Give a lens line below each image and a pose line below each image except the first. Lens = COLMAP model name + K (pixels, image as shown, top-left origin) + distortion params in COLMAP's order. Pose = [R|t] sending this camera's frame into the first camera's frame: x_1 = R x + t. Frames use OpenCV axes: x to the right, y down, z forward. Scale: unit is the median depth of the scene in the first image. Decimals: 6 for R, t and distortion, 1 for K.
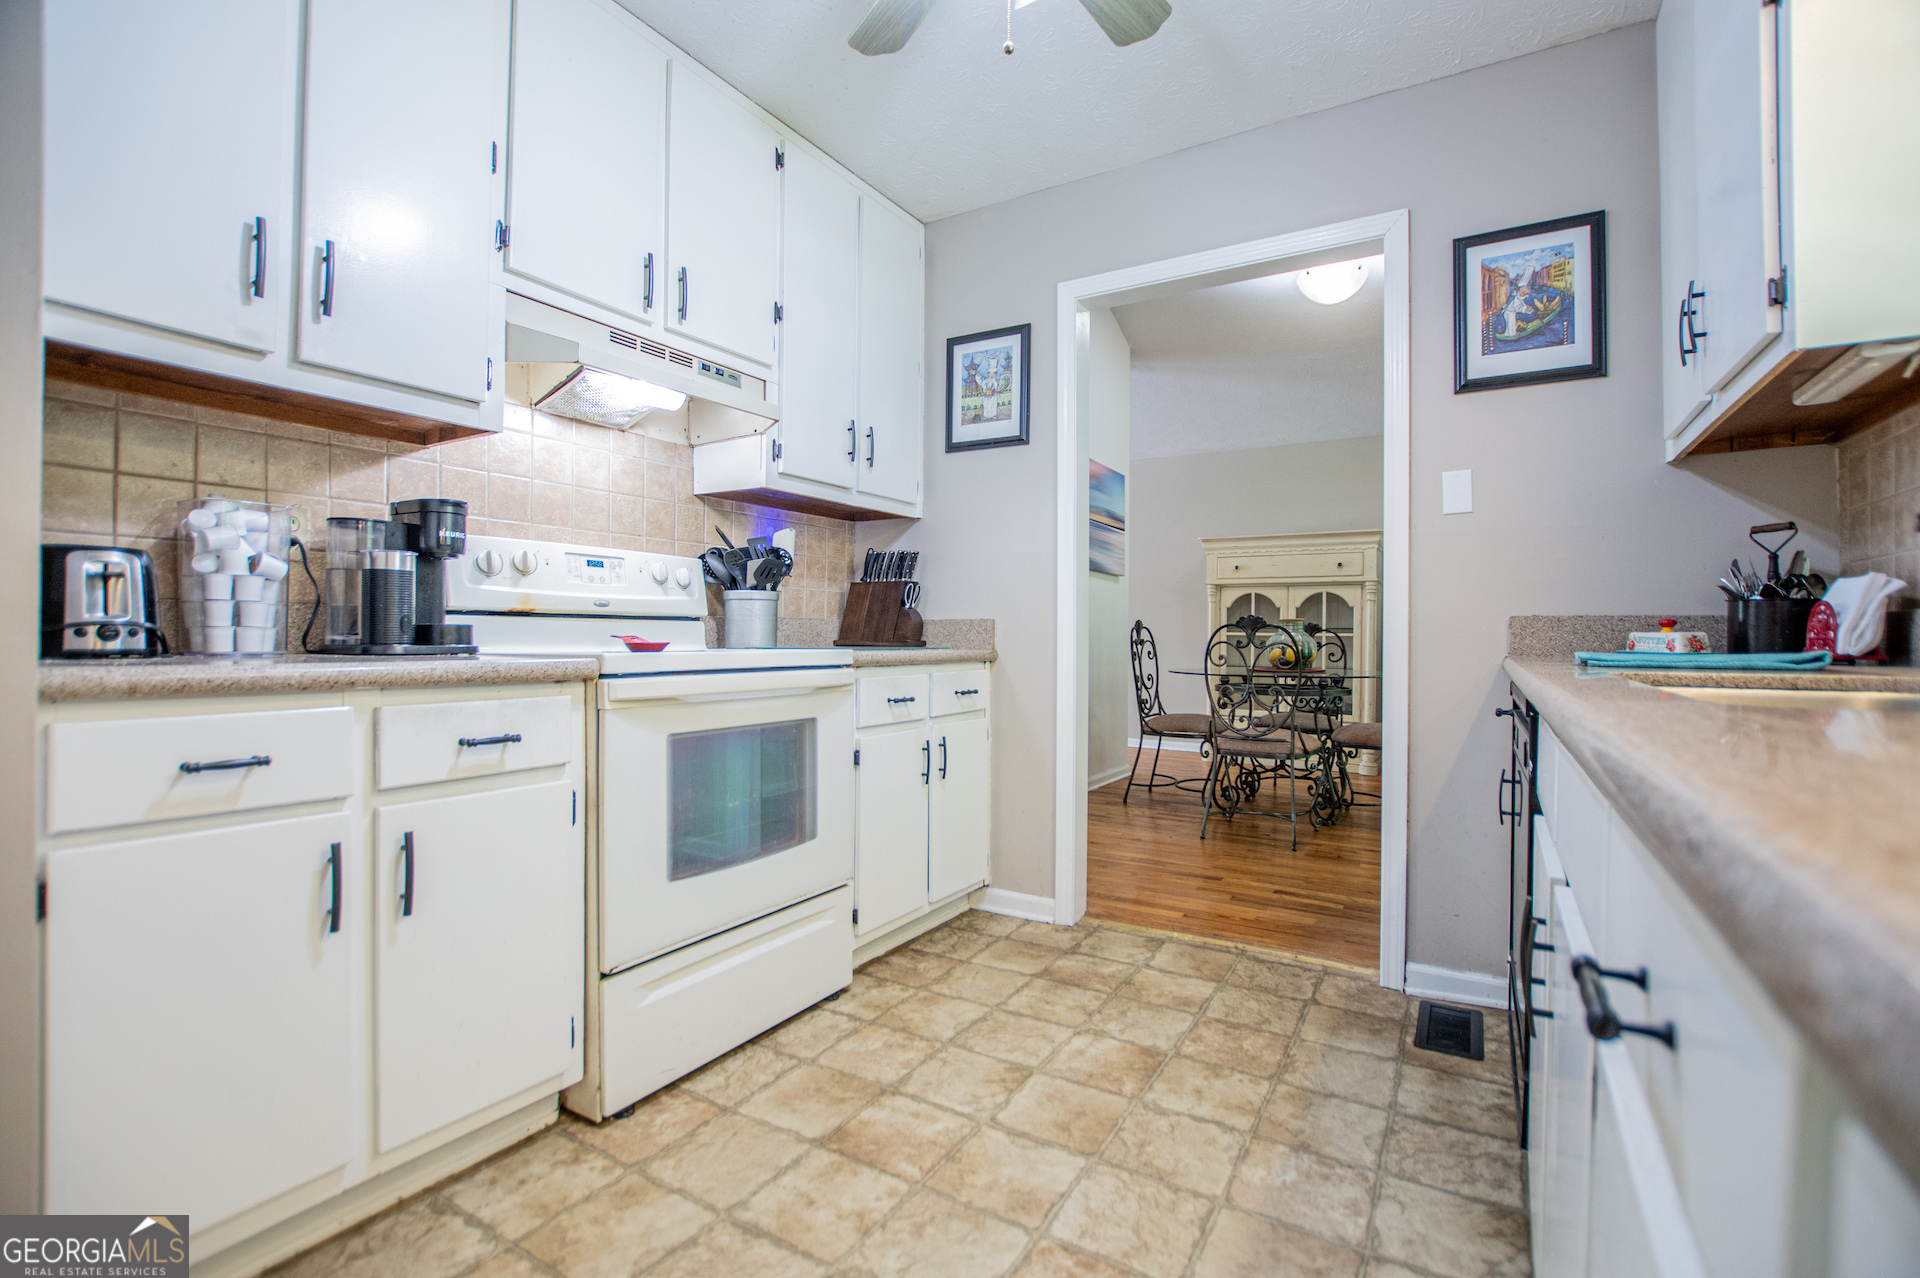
lens RADIAL K [[851.8, 0, 975.2], [0, 851.8, 639.5], [0, 0, 1]] dist [-0.025323, 0.000033]
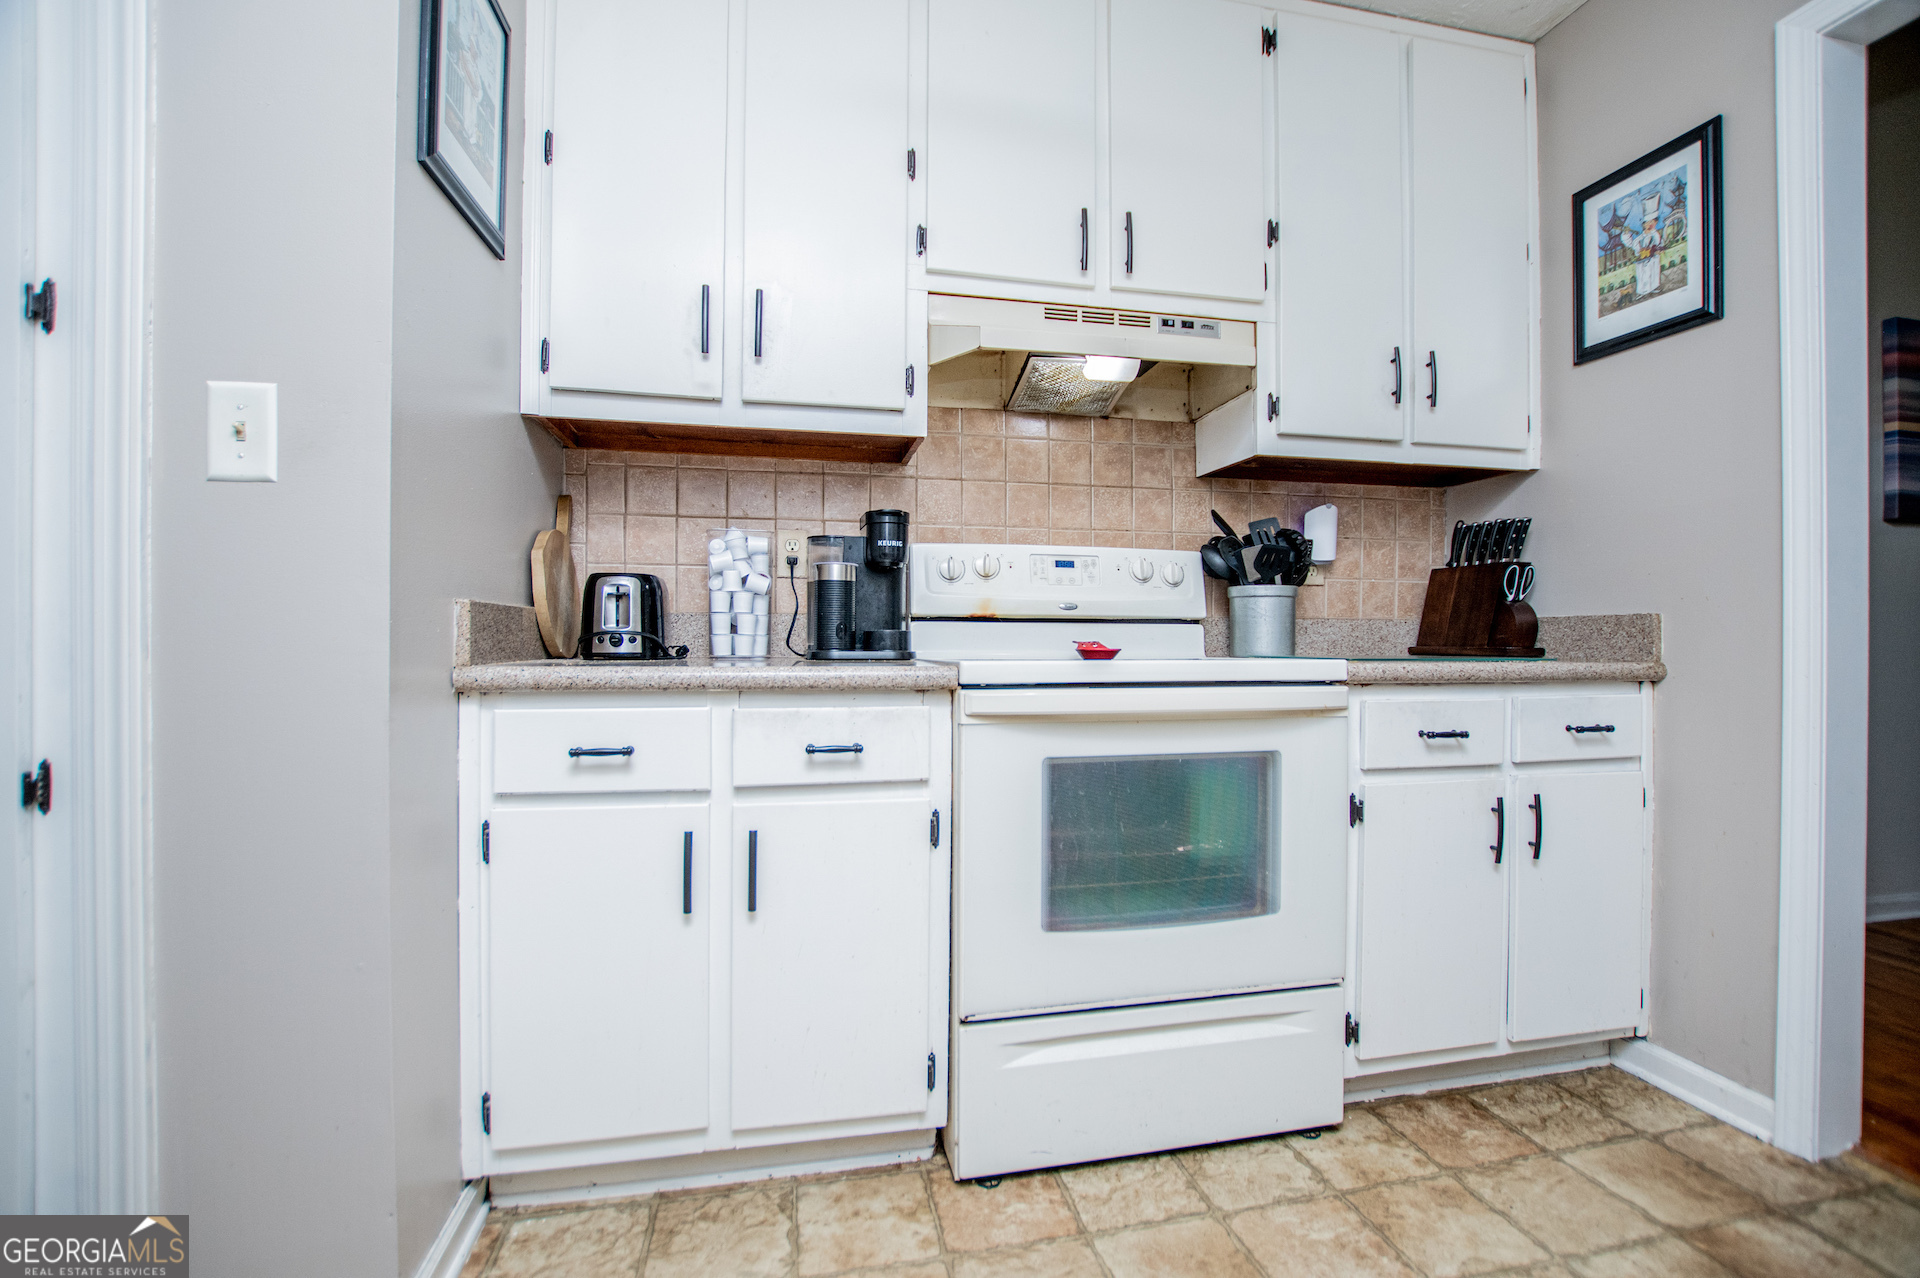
lens RADIAL K [[847.0, 0, 968.5], [0, 847.0, 641.7], [0, 0, 1]] dist [-0.029527, 0.001535]
pose [[0.681922, -0.001438, -0.731423, 0.162453], [-0.001697, 0.999992, -0.003548, -0.000838], [0.731423, 0.003661, 0.681915, 0.292099]]
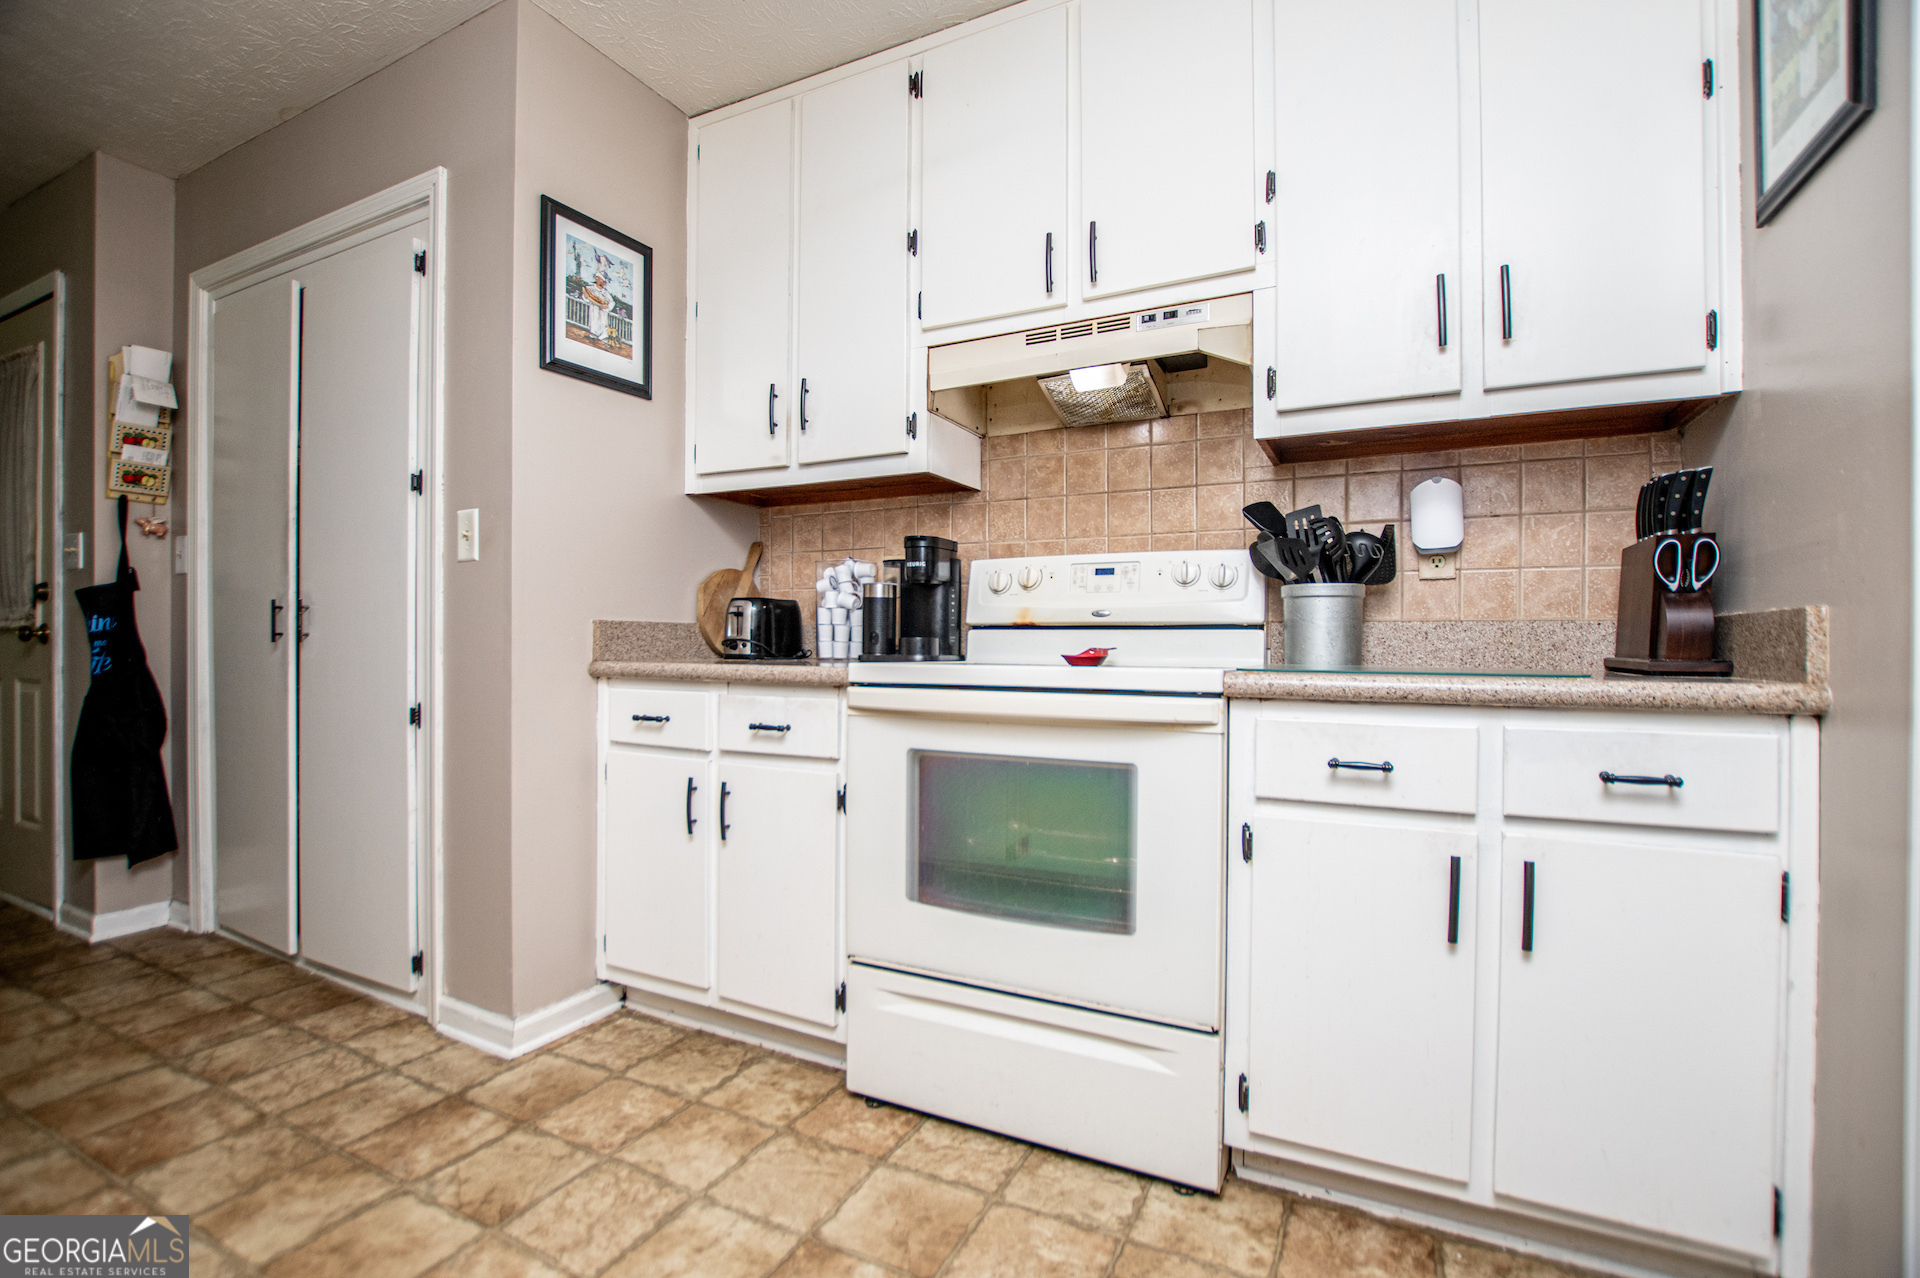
lens RADIAL K [[847.0, 0, 968.5], [0, 847.0, 641.7], [0, 0, 1]] dist [-0.029527, 0.001535]
pose [[0.073763, -0.007552, -0.997247, 0.486721], [-0.008419, 0.999931, -0.008195, -0.002409], [0.997240, 0.009000, 0.073694, 0.789875]]
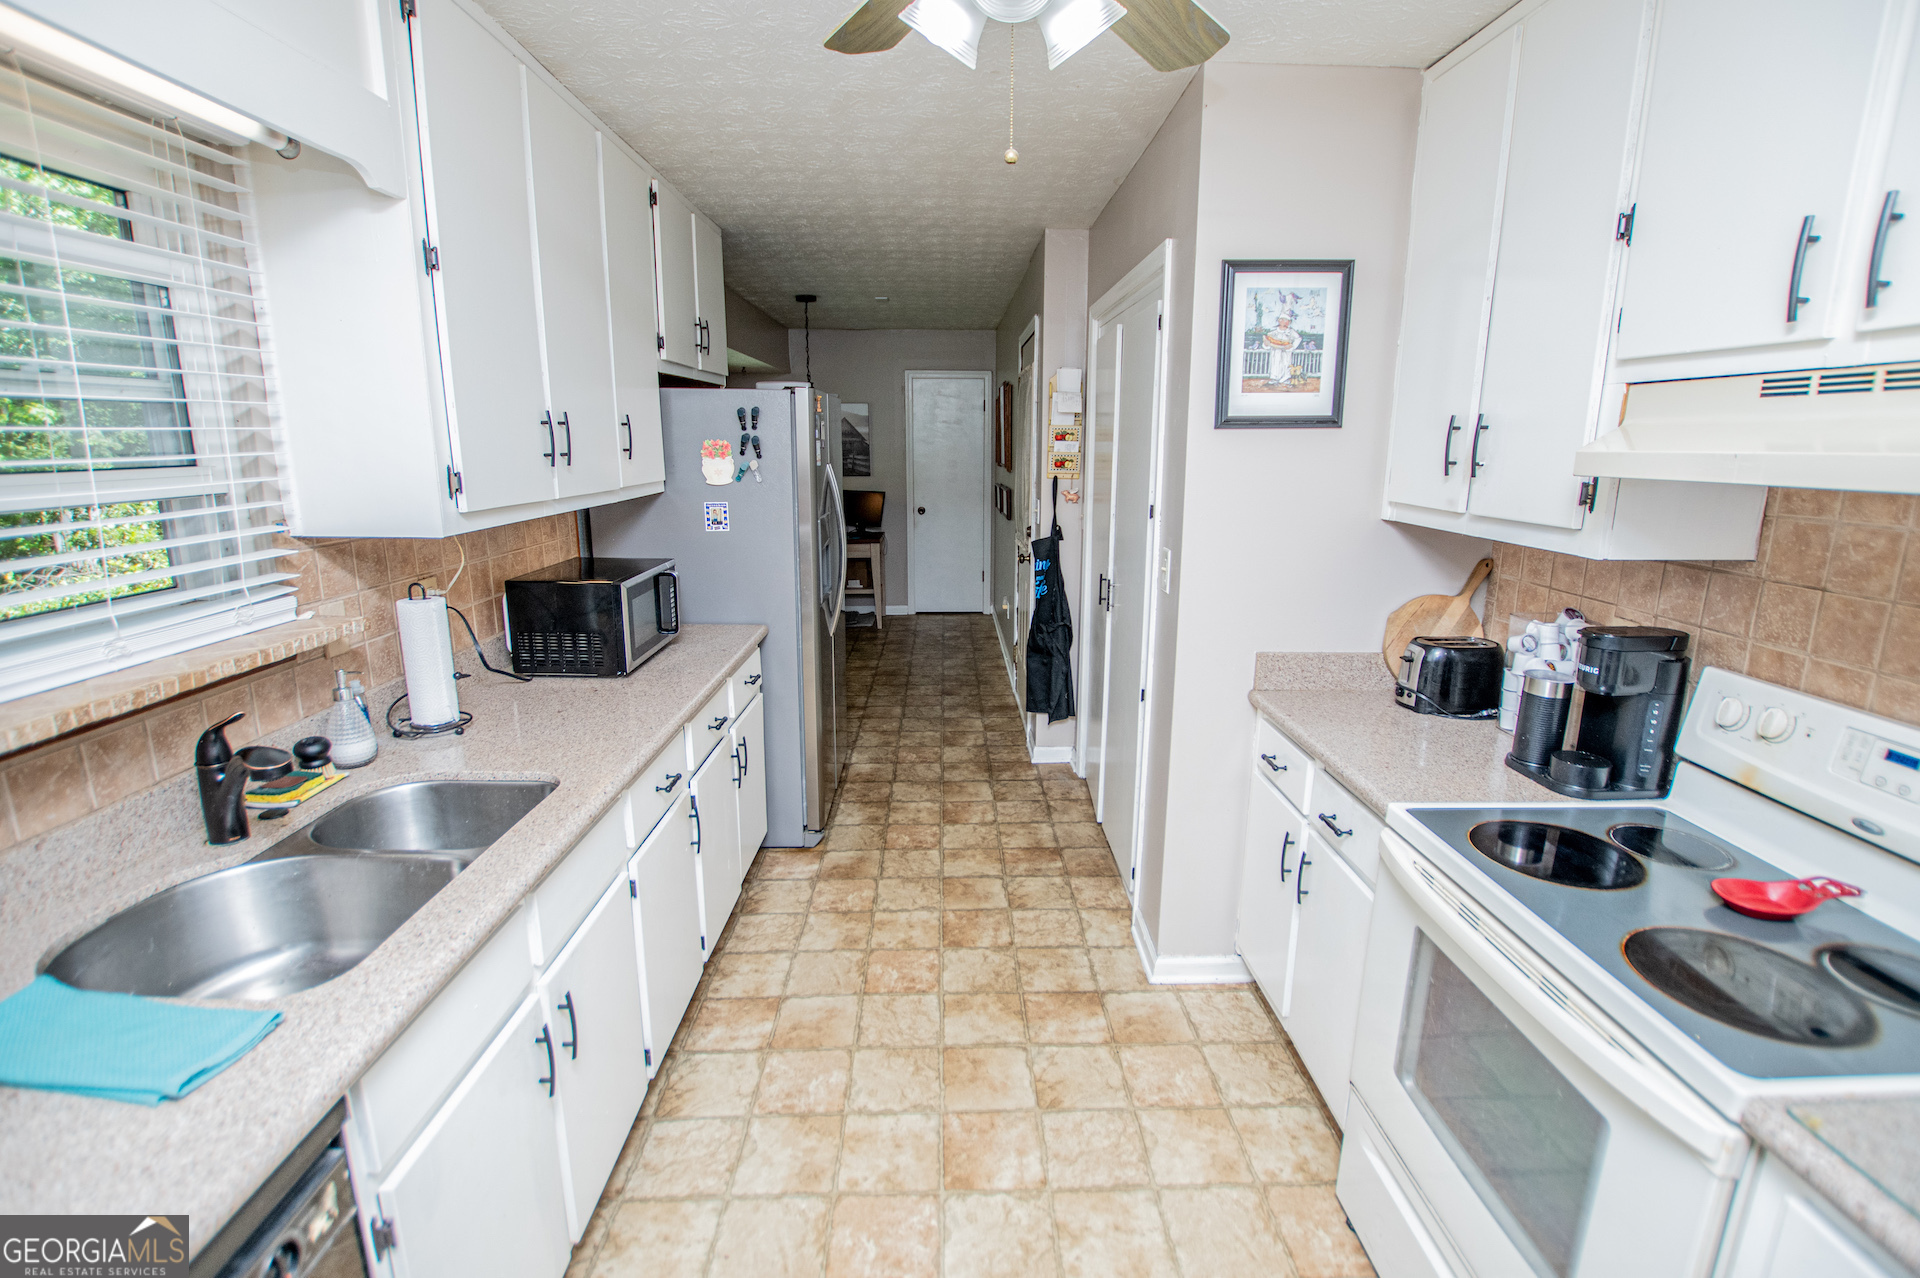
lens RADIAL K [[867.7, 0, 979.3], [0, 867.7, 635.7], [0, 0, 1]] dist [-0.025879, 0.000726]
pose [[-0.840918, 0.102504, -0.531366, 0.350031], [-0.019572, 0.975494, 0.219152, -0.281512], [0.540809, 0.194688, -0.818305, 1.122422]]
